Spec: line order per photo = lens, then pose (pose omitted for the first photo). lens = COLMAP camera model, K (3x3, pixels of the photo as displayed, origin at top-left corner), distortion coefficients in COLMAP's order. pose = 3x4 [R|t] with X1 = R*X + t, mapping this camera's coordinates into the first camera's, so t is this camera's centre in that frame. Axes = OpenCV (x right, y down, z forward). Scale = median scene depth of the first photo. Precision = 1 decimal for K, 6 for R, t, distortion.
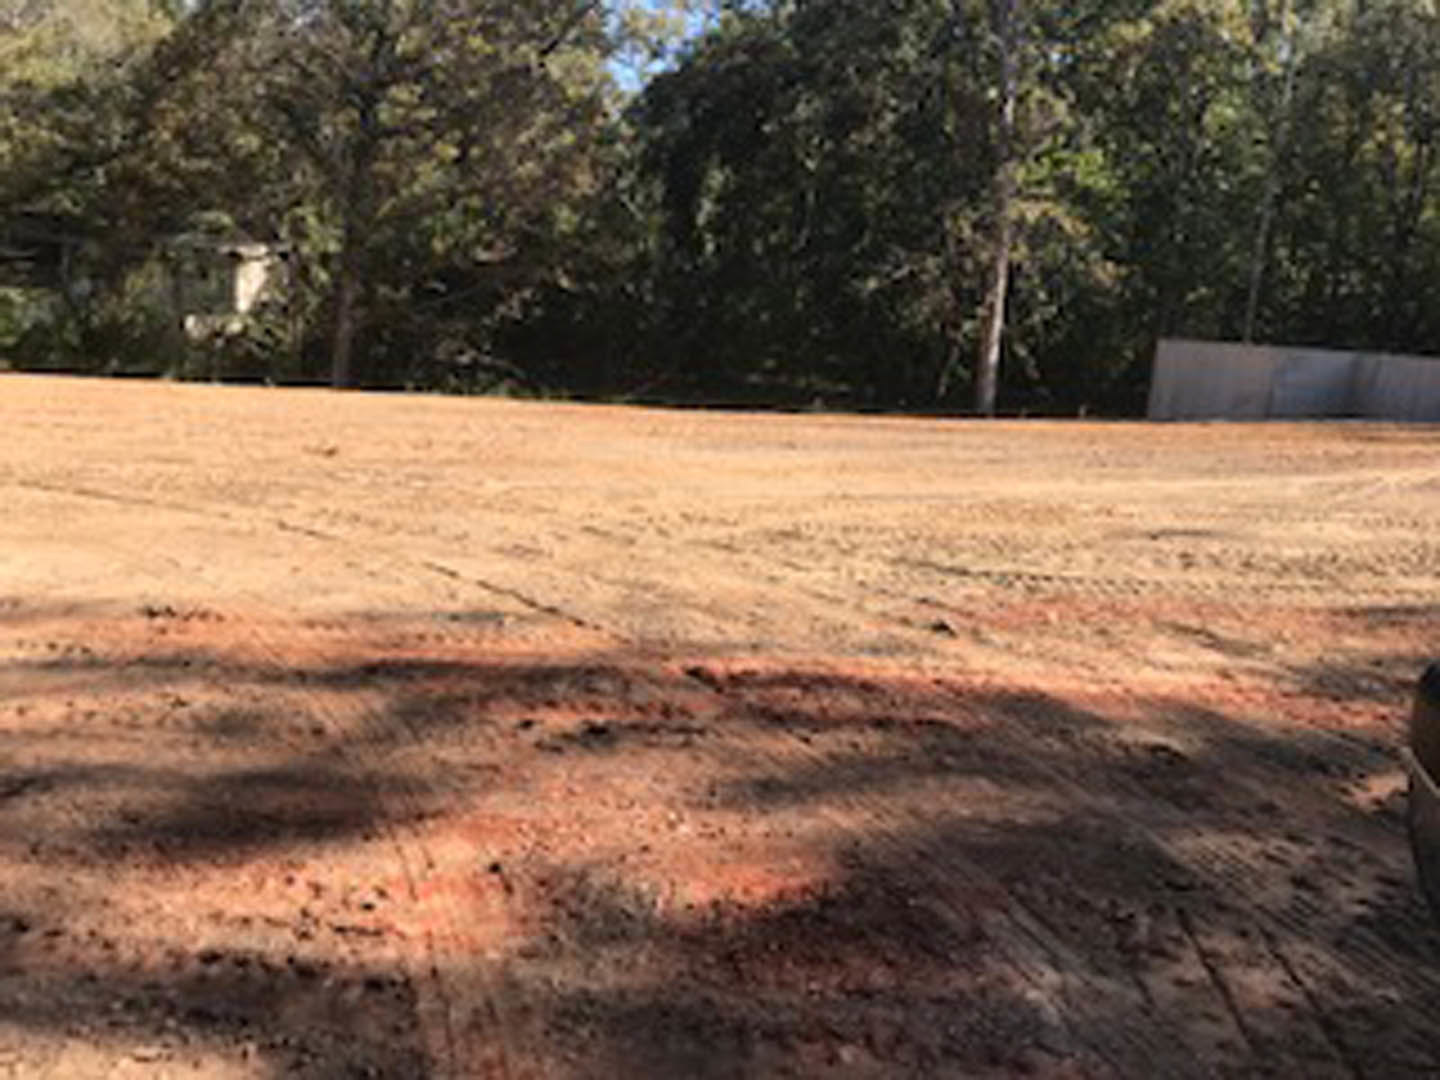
lens RADIAL K [[1284.4, 0, 660.4], [0, 1284.4, 560.7], [0, 0, 1]] dist [0.013363, 0.017034]
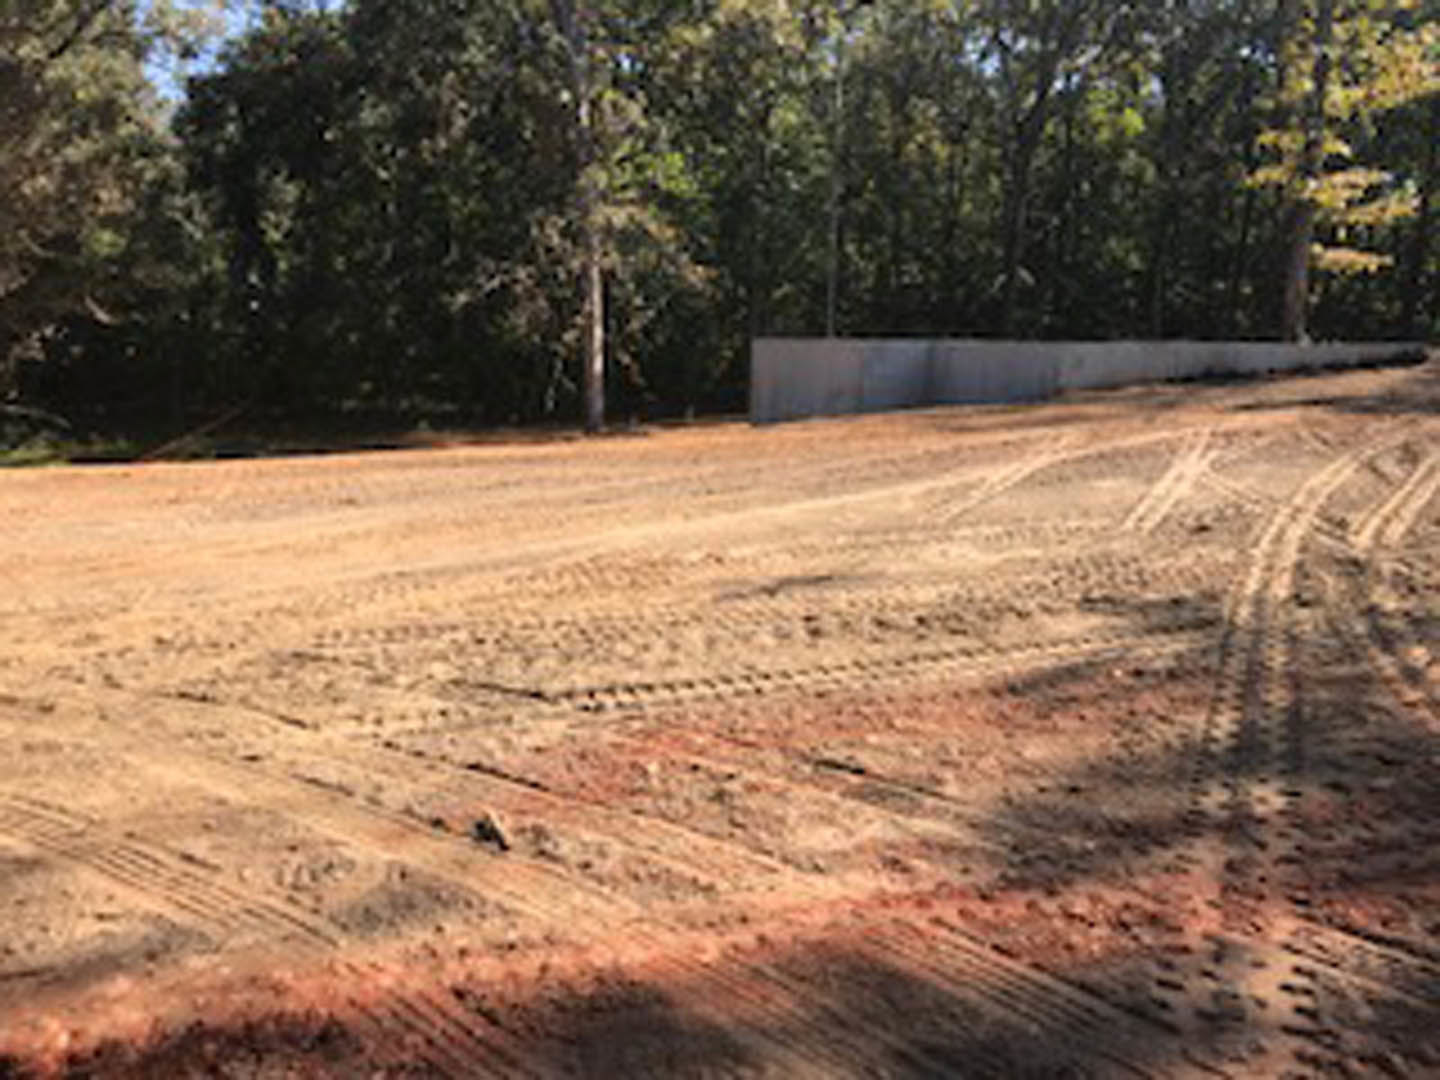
lens RADIAL K [[1249.3, 0, 661.9], [0, 1249.3, 550.9], [0, 0, 1]] dist [0.044116, -0.050082]
pose [[0.955704, -0.108982, 0.273410, 0.030432], [0.112008, 0.993697, 0.004565, -0.017592], [-0.272184, 0.026261, 0.961887, 0.075739]]
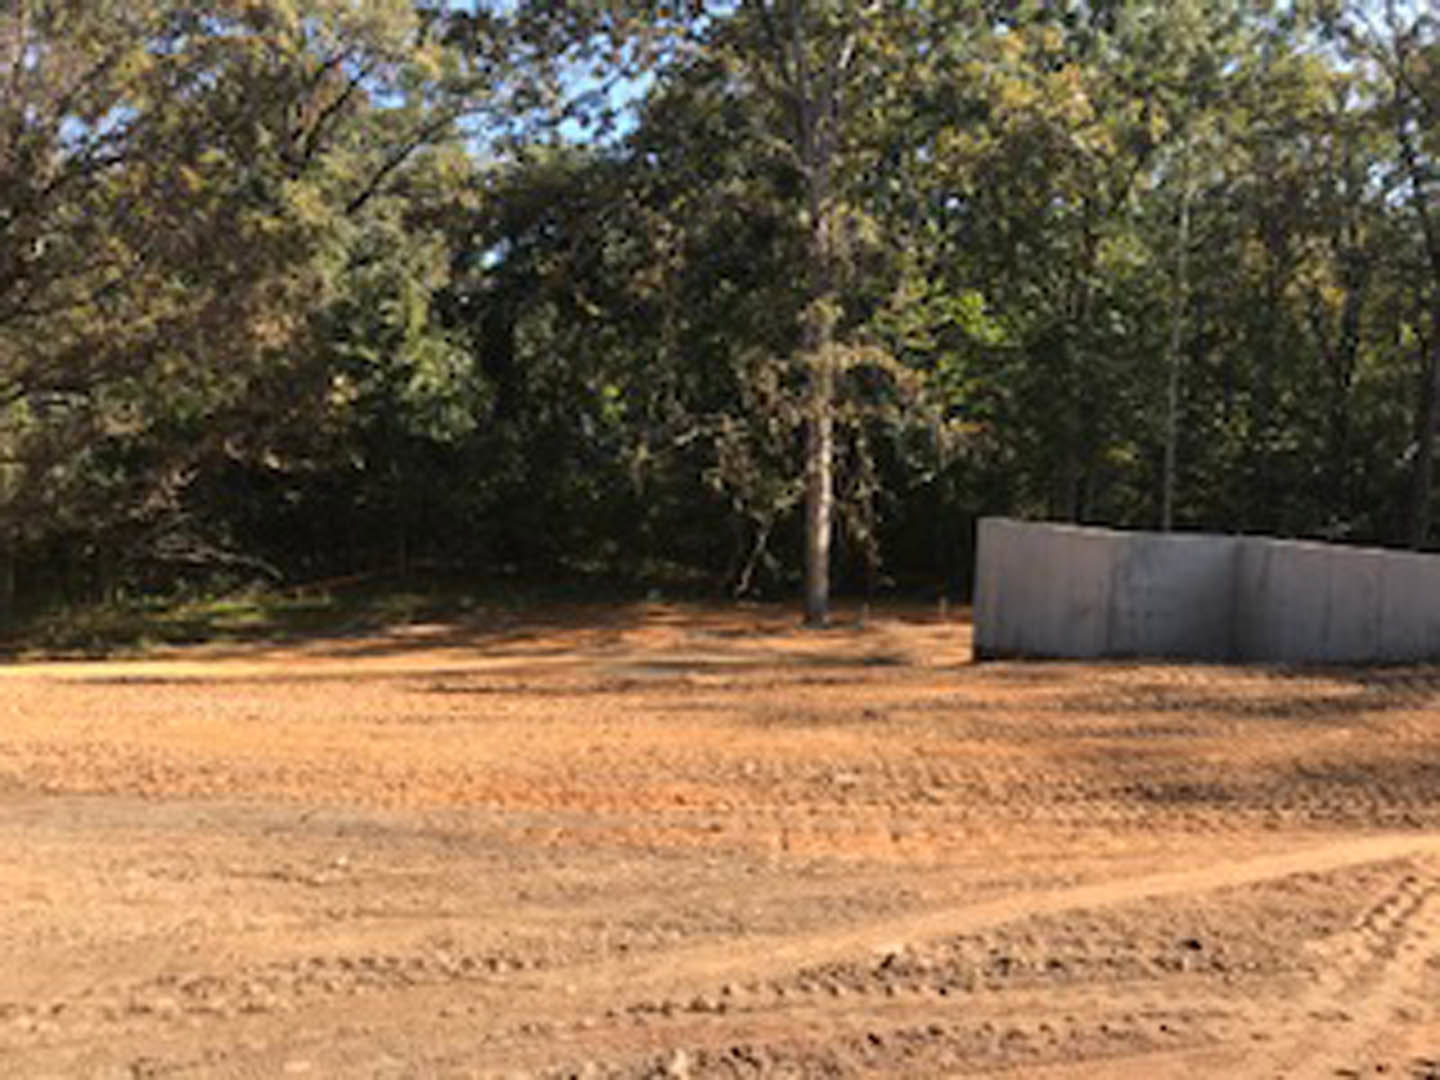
lens RADIAL K [[1173.4, 0, 742.5], [0, 1173.4, 542.9], [0, 0, 1]] dist [0.046297, -0.078492]
pose [[0.999525, -0.026381, 0.015948, 0.204670], [0.028325, 0.990118, -0.137349, -0.061793], [-0.012167, 0.137735, 0.990394, 0.301446]]
